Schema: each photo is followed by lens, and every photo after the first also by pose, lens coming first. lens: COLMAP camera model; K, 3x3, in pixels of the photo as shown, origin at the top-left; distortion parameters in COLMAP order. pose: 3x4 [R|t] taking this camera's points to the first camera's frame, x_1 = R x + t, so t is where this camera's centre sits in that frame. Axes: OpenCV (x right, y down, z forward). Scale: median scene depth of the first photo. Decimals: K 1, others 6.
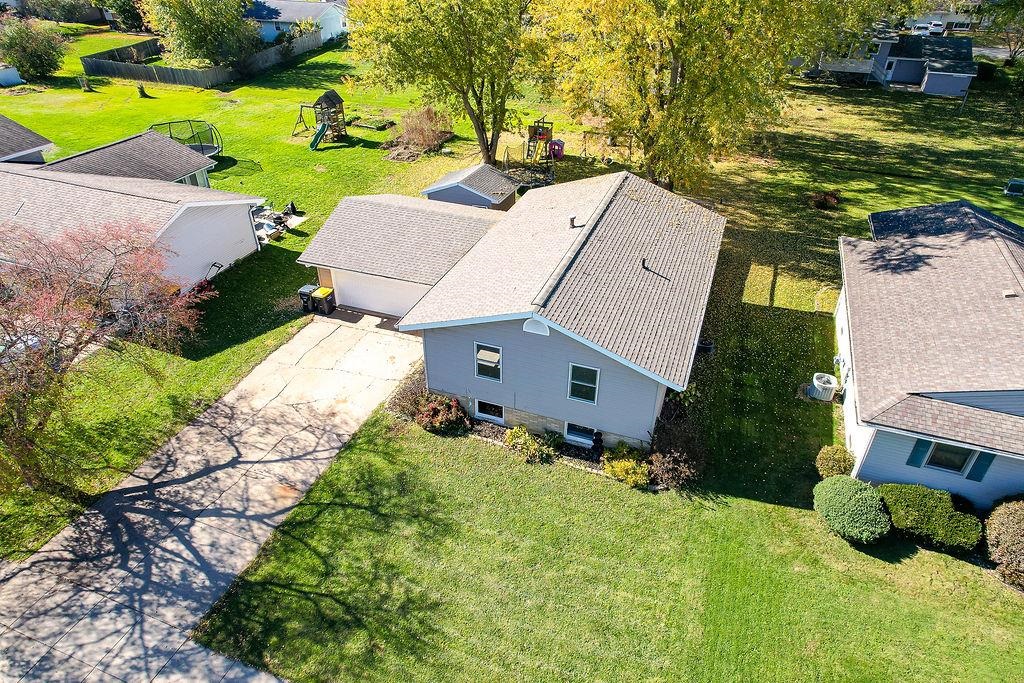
lens RADIAL K [[651.4, 0, 517.8], [0, 651.4, 342.7], [0, 0, 1]] dist [-0.071402, 0.061089]
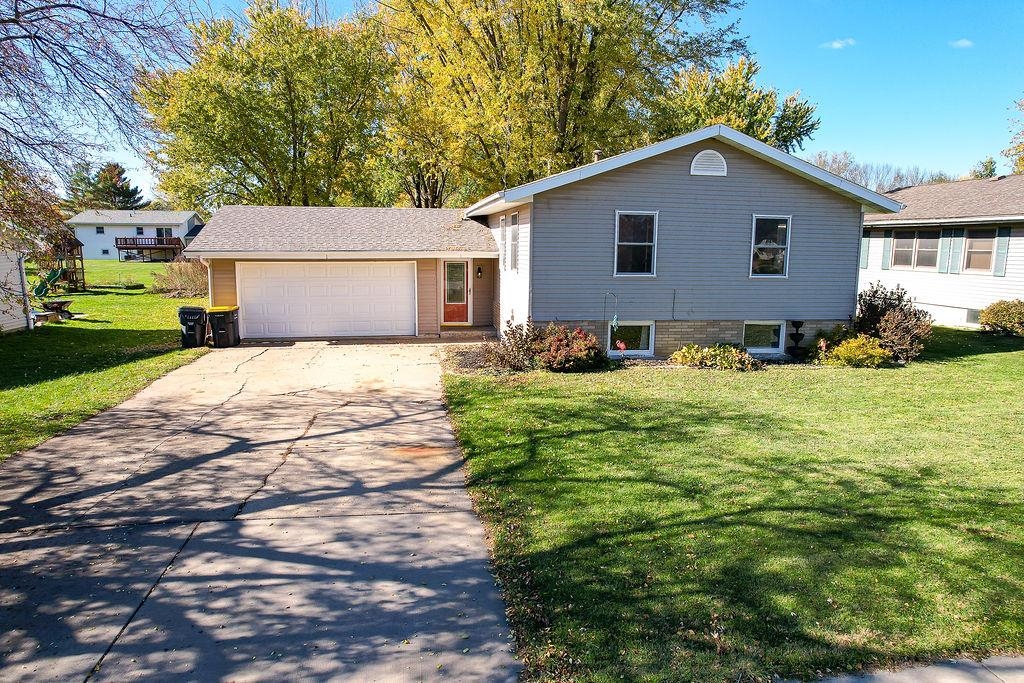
lens RADIAL K [[651.4, 0, 517.8], [0, 651.4, 342.7], [0, 0, 1]] dist [-0.071402, 0.061089]
pose [[0.869536, -0.080765, 0.487221, -0.517740], [0.277877, 0.895574, -0.347466, 0.342851], [-0.408279, 0.437521, 0.801176, 0.604103]]
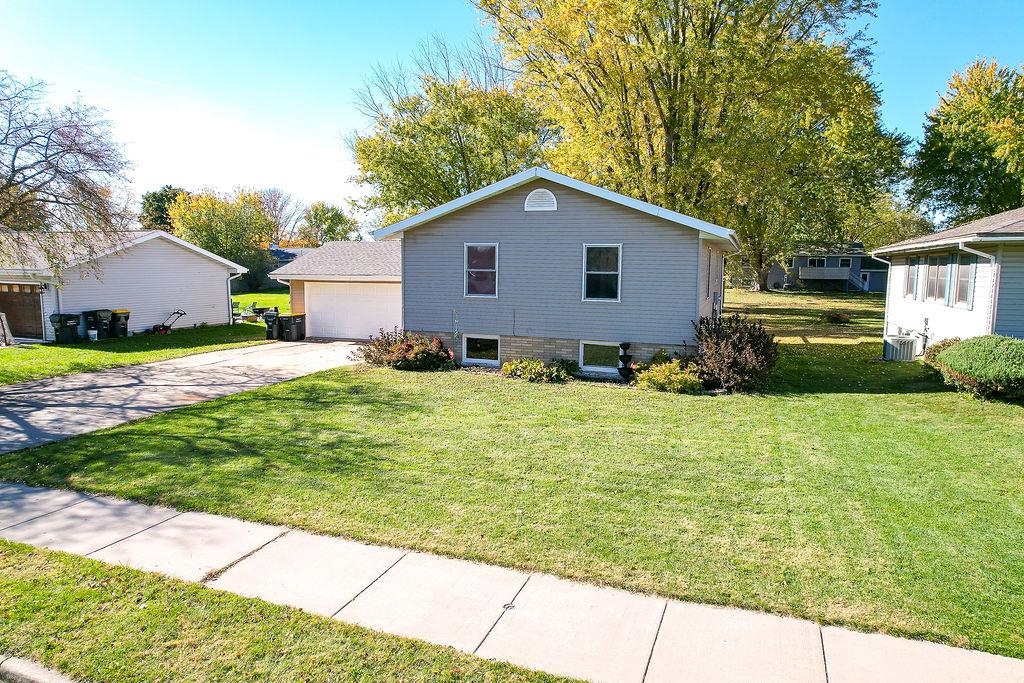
lens RADIAL K [[651.4, 0, 517.8], [0, 651.4, 342.7], [0, 0, 1]] dist [-0.071402, 0.061089]
pose [[0.999975, -0.003259, 0.006338, -0.005383], [0.005795, 0.889540, -0.456820, 0.511926], [-0.004149, 0.456845, 0.889537, 0.353509]]
